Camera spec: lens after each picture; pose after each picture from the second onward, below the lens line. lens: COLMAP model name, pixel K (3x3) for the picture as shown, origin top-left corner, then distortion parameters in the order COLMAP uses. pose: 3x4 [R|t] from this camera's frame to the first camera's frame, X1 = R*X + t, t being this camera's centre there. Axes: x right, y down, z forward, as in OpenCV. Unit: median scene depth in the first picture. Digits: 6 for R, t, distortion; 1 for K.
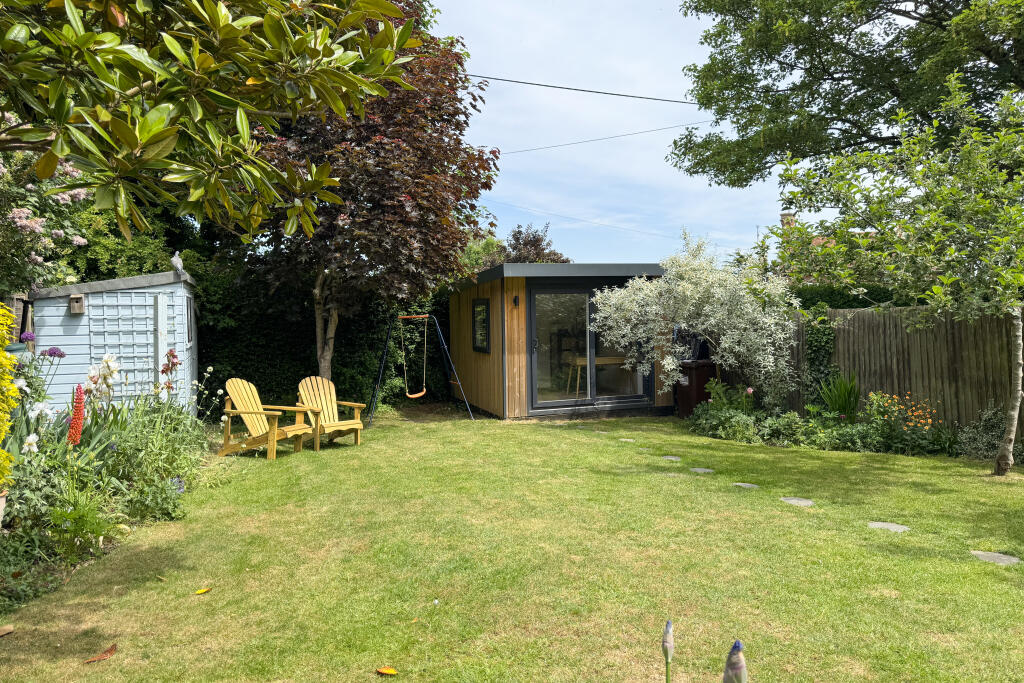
lens RADIAL K [[736.0, 0, 512.0], [0, 736.0, 341.5], [0, 0, 1]] dist [0.002000, 0.000203]
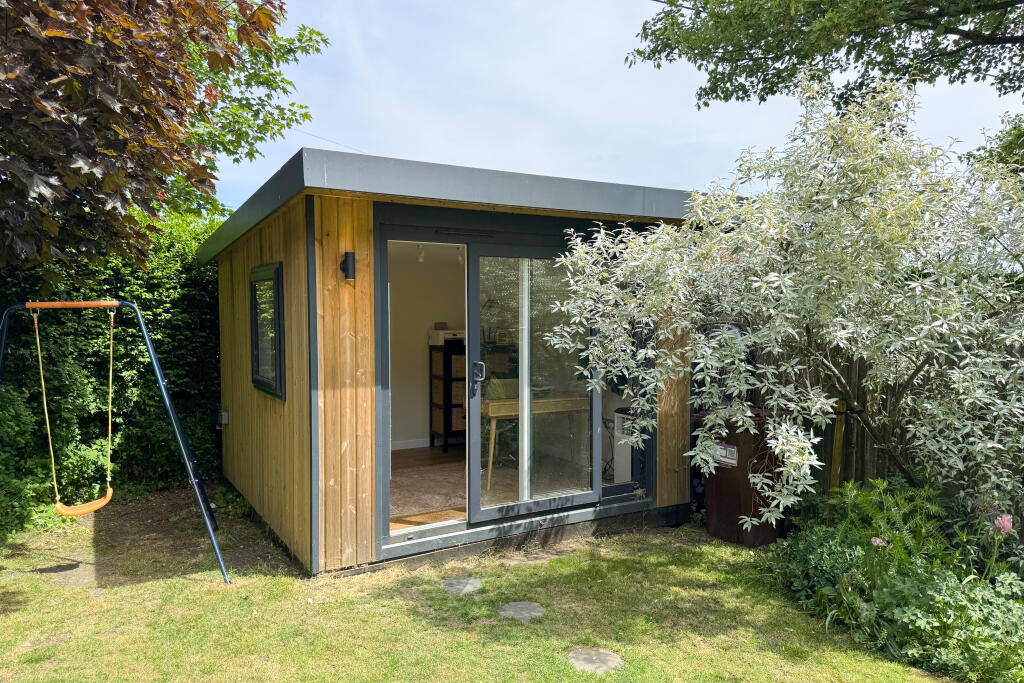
lens RADIAL K [[736.0, 0, 512.0], [0, 736.0, 341.5], [0, 0, 1]] dist [0.002000, 0.000203]
pose [[0.983694, 0.010924, 0.179518, 0.020450], [-0.009295, 0.999908, -0.009913, -0.012597], [-0.179610, 0.008083, 0.983705, 0.598378]]
